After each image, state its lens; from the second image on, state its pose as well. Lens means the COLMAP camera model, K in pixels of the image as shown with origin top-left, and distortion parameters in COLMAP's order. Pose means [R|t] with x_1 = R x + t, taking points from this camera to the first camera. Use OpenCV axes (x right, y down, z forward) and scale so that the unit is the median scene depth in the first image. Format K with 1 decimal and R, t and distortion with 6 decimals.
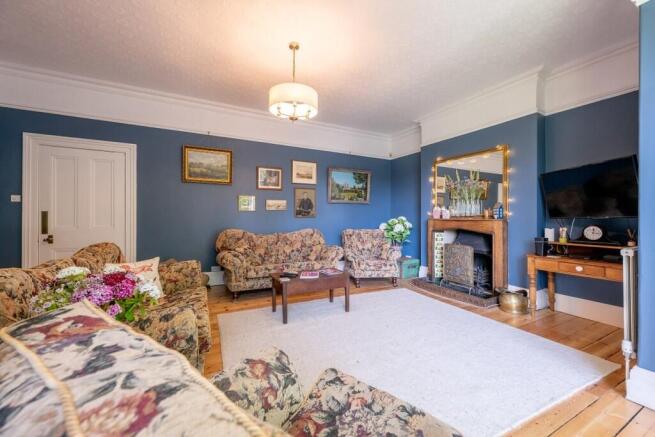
lens RADIAL K [[256.8, 0, 326.7], [0, 256.8, 216.0], [0, 0, 1]] dist [-0.000889, 0.000004]
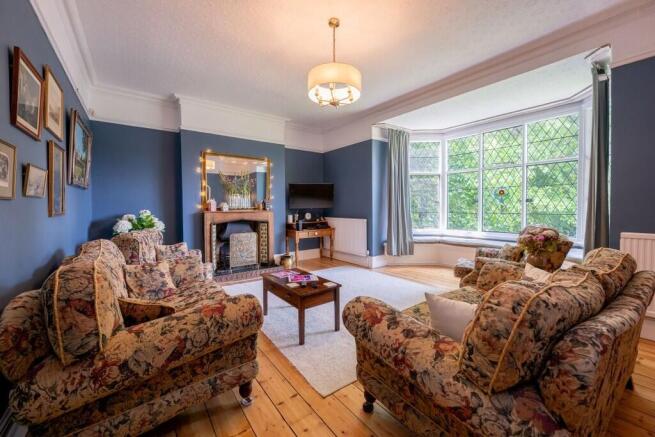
lens RADIAL K [[256.8, 0, 327.2], [0, 256.8, 211.4], [0, 0, 1]] dist [-0.000889, 0.000004]
pose [[-0.171143, -0.009710, 0.985198, -0.759345], [0.009662, 0.999887, 0.011534, 0.003728], [-0.985199, 0.011492, -0.171029, 0.904239]]
